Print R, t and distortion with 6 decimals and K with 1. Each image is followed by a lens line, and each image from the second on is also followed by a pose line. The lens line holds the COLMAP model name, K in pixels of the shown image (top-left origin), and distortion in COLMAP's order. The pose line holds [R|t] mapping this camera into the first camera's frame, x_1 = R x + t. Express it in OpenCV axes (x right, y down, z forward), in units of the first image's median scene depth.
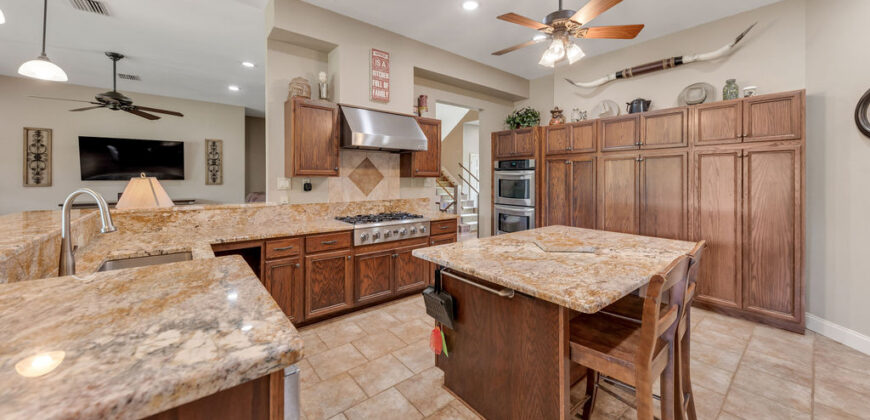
lens RADIAL K [[310.9, 0, 439.9], [0, 310.9, 176.4], [0, 0, 1]] dist [-0.000863, -0.000146]
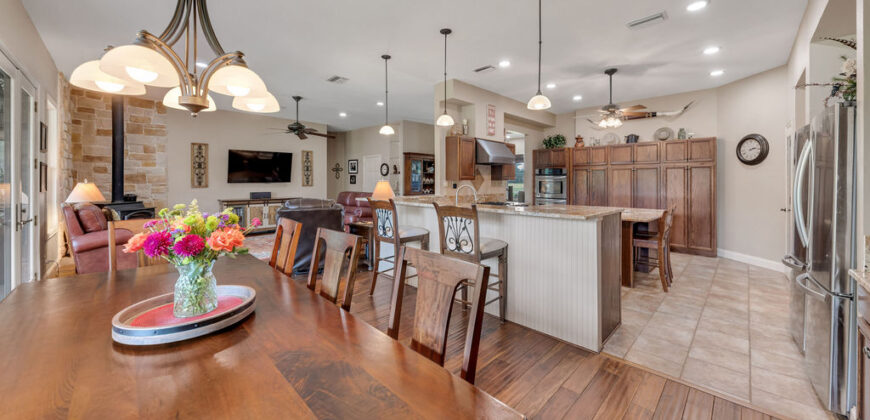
lens RADIAL K [[313.6, 0, 435.8], [0, 313.6, 178.8], [0, 0, 1]] dist [0.000410, -0.000010]
pose [[0.994775, -0.000724, 0.102091, -0.595316], [0.000934, 0.999998, -0.002012, -0.001570], [-0.102089, 0.002097, 0.994773, -0.593578]]
